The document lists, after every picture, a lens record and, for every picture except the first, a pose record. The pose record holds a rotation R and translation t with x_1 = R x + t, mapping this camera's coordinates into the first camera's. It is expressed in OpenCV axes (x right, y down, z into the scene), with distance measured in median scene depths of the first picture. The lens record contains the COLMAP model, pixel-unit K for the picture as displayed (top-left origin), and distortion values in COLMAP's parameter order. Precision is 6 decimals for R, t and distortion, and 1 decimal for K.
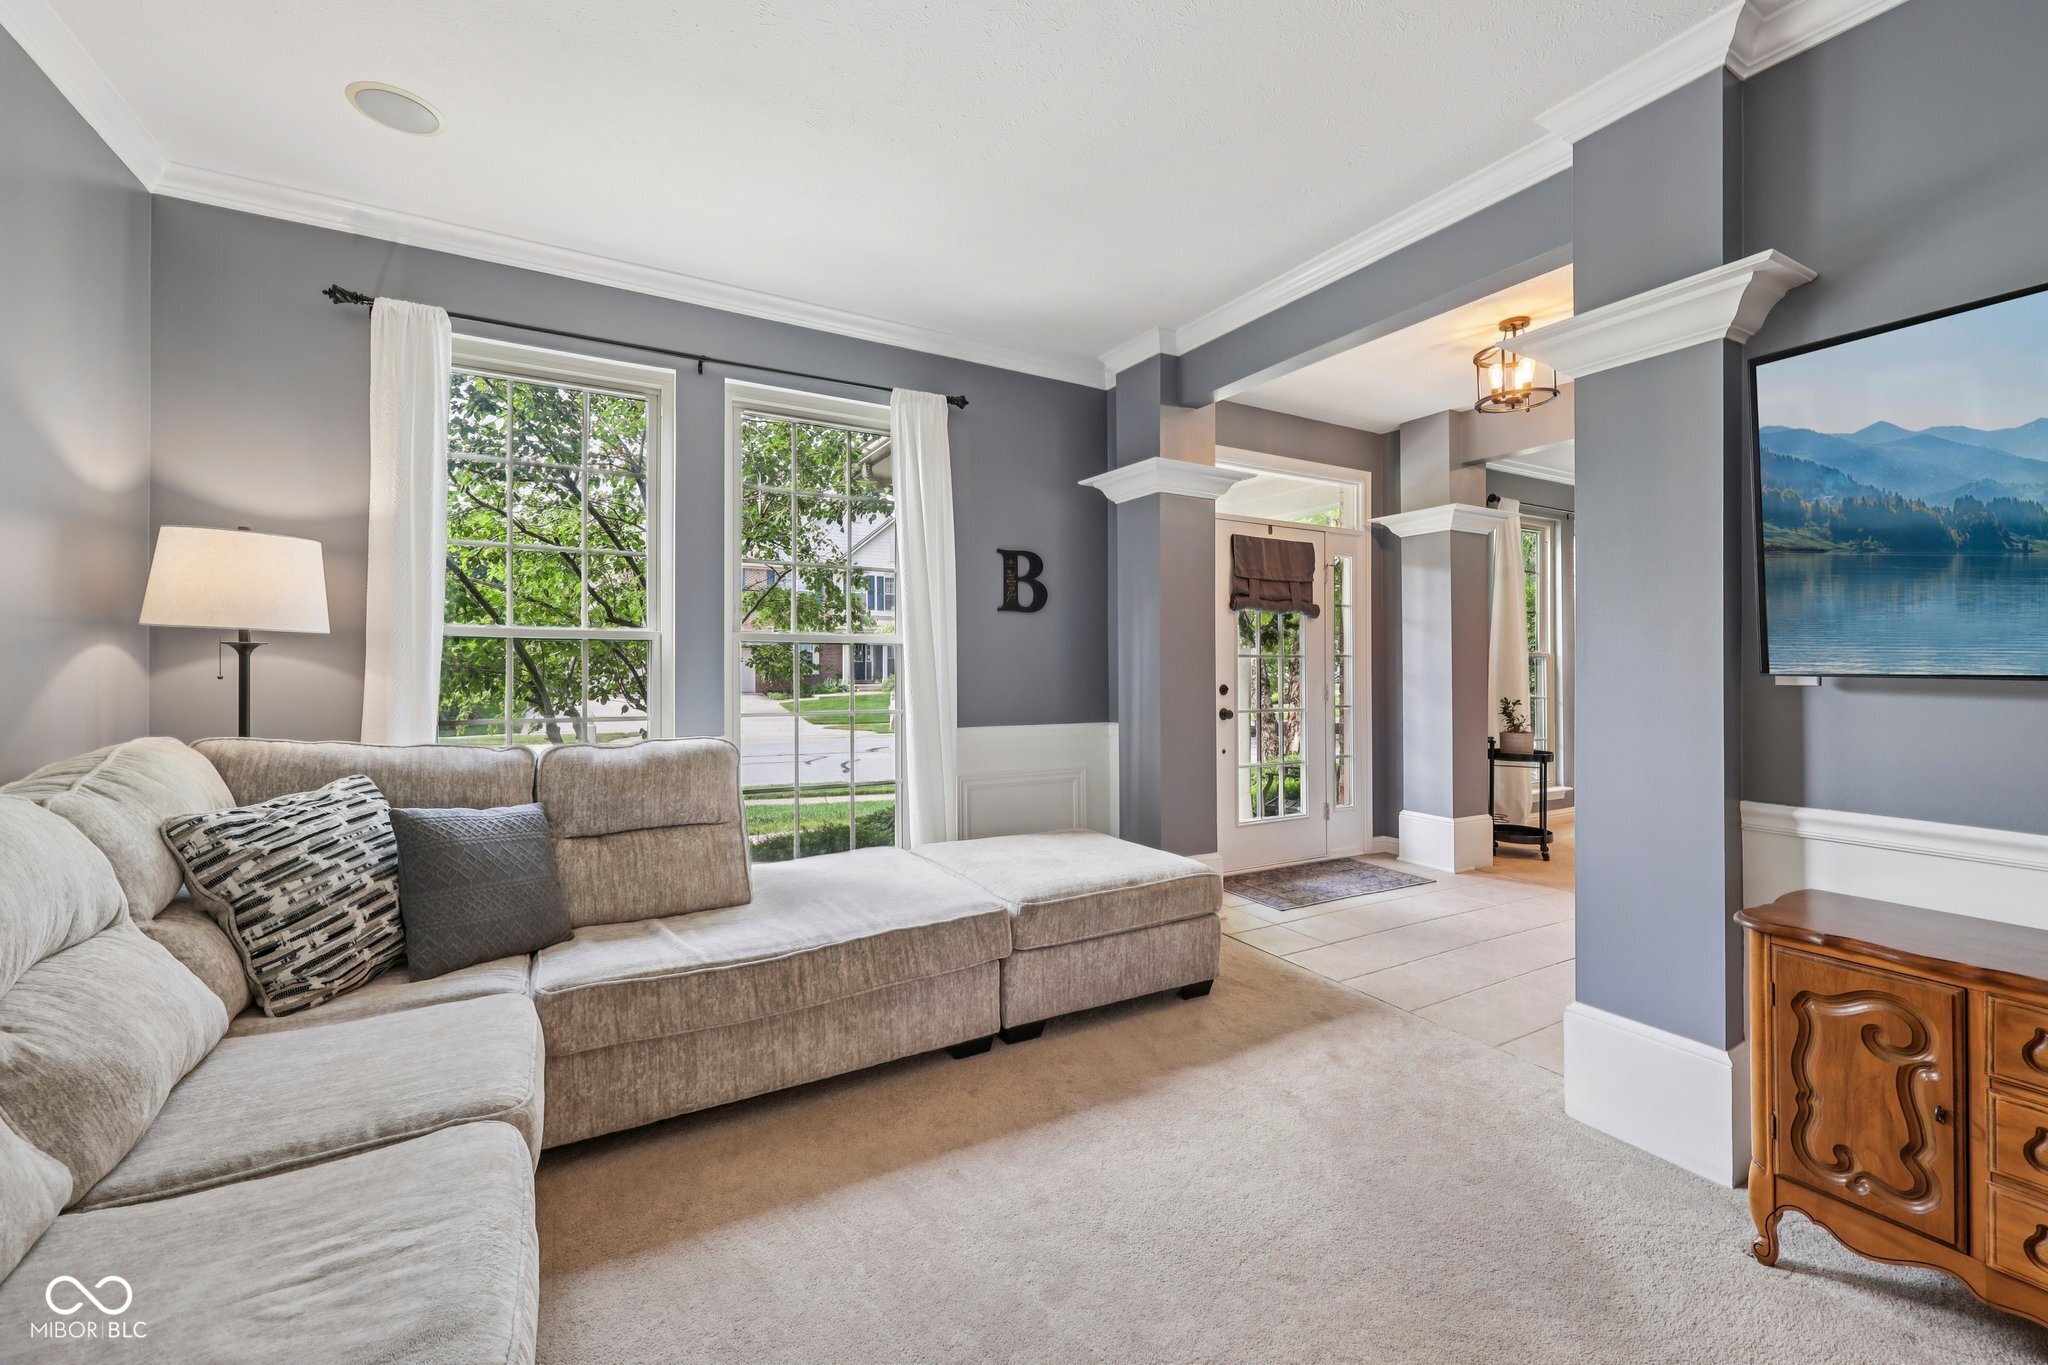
lens RADIAL K [[828.0, 0, 1024.3], [0, 828.0, 666.3], [0, 0, 1]] dist [0.004056, -0.000030]
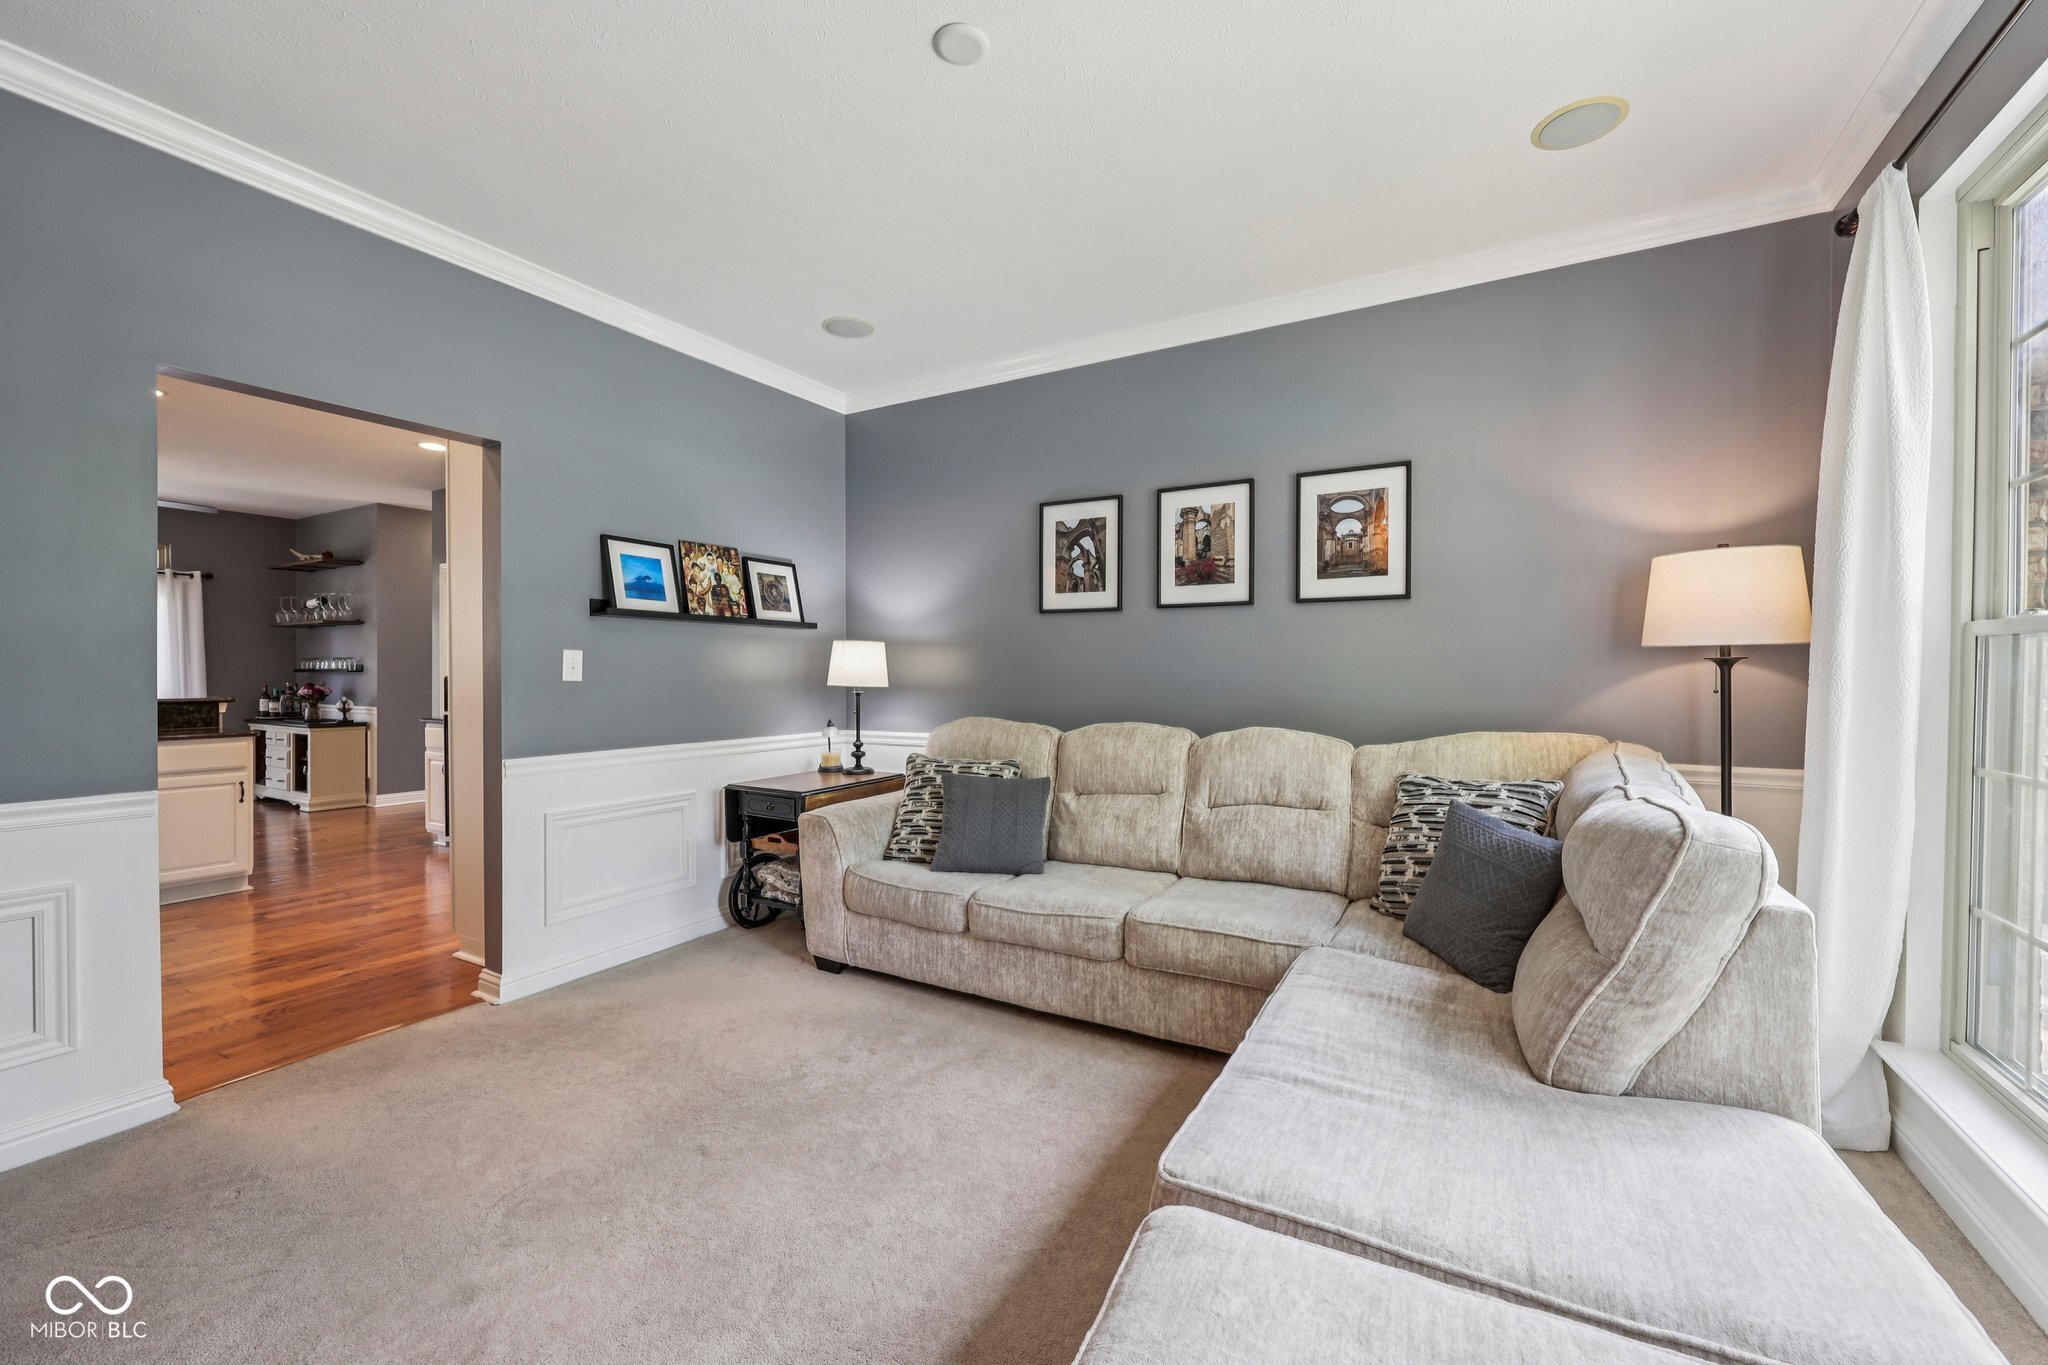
lens RADIAL K [[828.0, 0, 1026.0], [0, 828.0, 682.0], [0, 0, 1]] dist [0.004056, -0.000030]
pose [[-0.856760, 0.004935, -0.515691, 0.394548], [-0.002167, 0.999911, 0.013169, -0.011710], [0.515710, 0.012401, -0.856673, 1.783084]]
